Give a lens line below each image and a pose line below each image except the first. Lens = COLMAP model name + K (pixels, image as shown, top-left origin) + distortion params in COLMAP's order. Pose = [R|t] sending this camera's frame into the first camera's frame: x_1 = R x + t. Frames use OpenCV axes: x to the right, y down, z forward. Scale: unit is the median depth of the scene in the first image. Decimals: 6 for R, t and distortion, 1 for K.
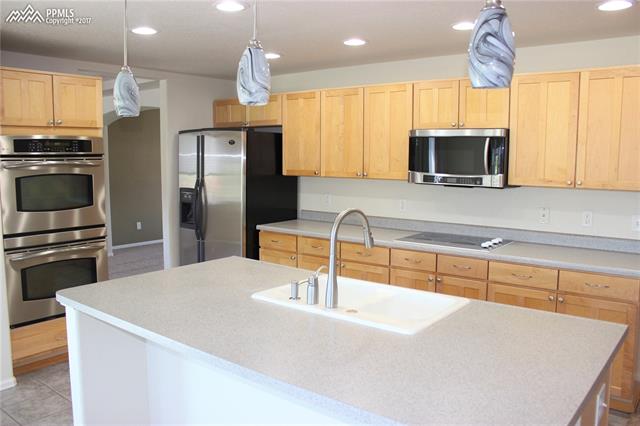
lens RADIAL K [[522.6, 0, 322.1], [0, 522.6, 191.1], [0, 0, 1]] dist [-0.009306, -0.001871]
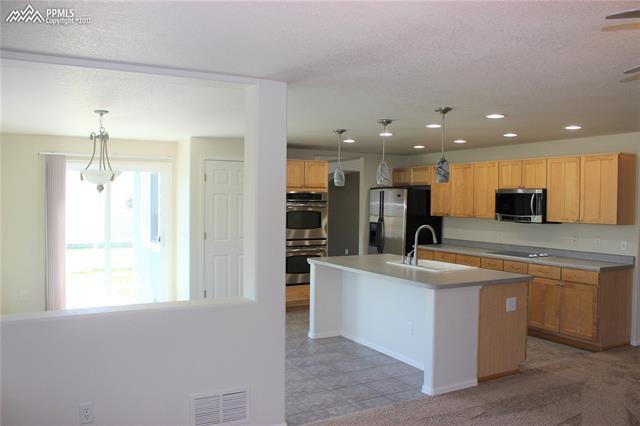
lens RADIAL K [[528.7, 0, 317.4], [0, 528.7, 204.9], [0, 0, 1]] dist [-0.430491, 0.001079]
pose [[0.920726, 0.003041, -0.390198, 0.250660], [-0.027844, 0.997933, -0.057926, 0.041656], [0.389216, 0.064198, 0.918907, -0.671533]]
